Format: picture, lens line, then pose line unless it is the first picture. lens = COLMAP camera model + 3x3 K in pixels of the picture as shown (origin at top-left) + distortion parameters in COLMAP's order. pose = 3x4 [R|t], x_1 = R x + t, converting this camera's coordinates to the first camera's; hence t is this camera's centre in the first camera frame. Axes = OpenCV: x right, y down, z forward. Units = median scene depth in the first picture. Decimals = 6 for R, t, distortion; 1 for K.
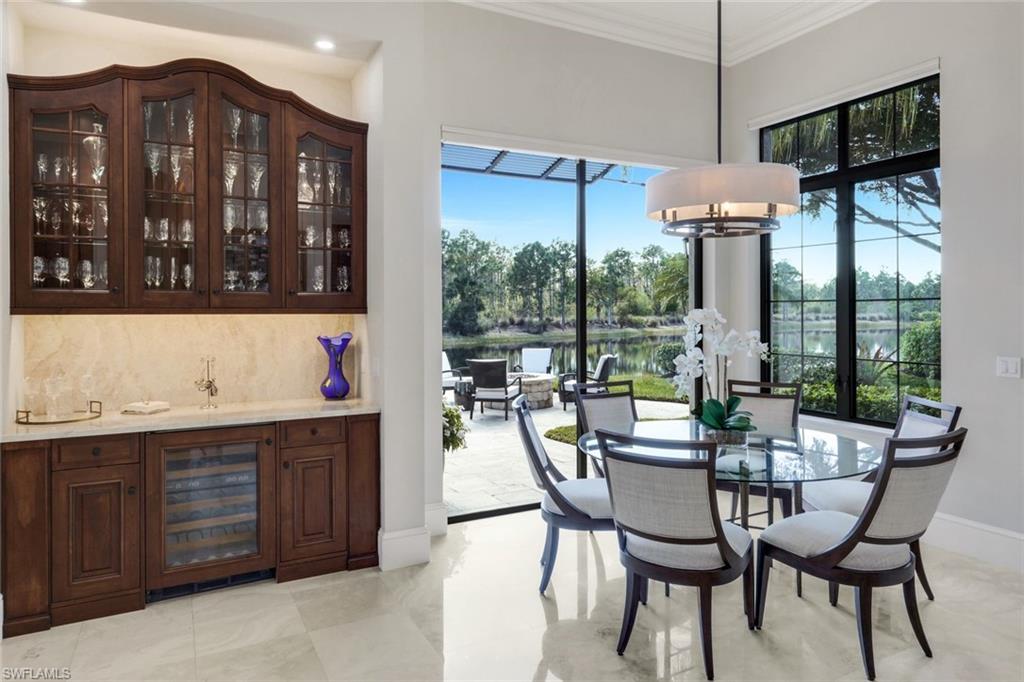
lens RADIAL K [[633.6, 0, 509.3], [0, 633.6, 309.5], [0, 0, 1]] dist [0.000518, 0.000131]
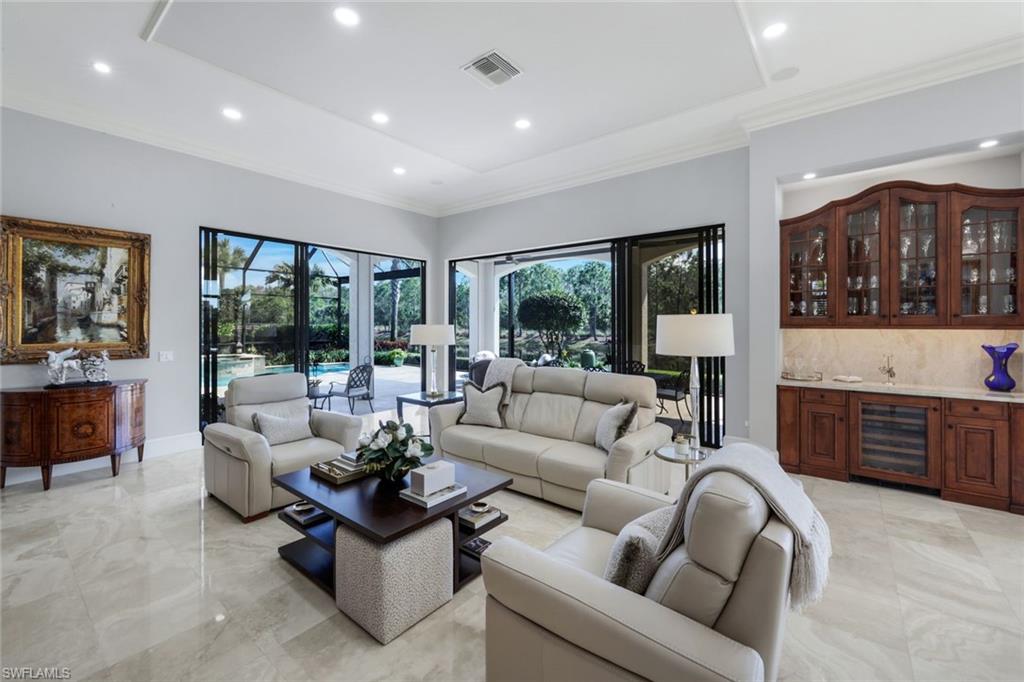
lens RADIAL K [[421.5, 0, 511.3], [0, 421.5, 326.0], [0, 0, 1]] dist [0.001722, 0.000439]
pose [[0.399868, 0.005187, -0.916558, 0.145200], [0.002108, 0.999976, 0.006579, -0.009556], [0.916570, -0.004563, 0.399847, -0.349404]]
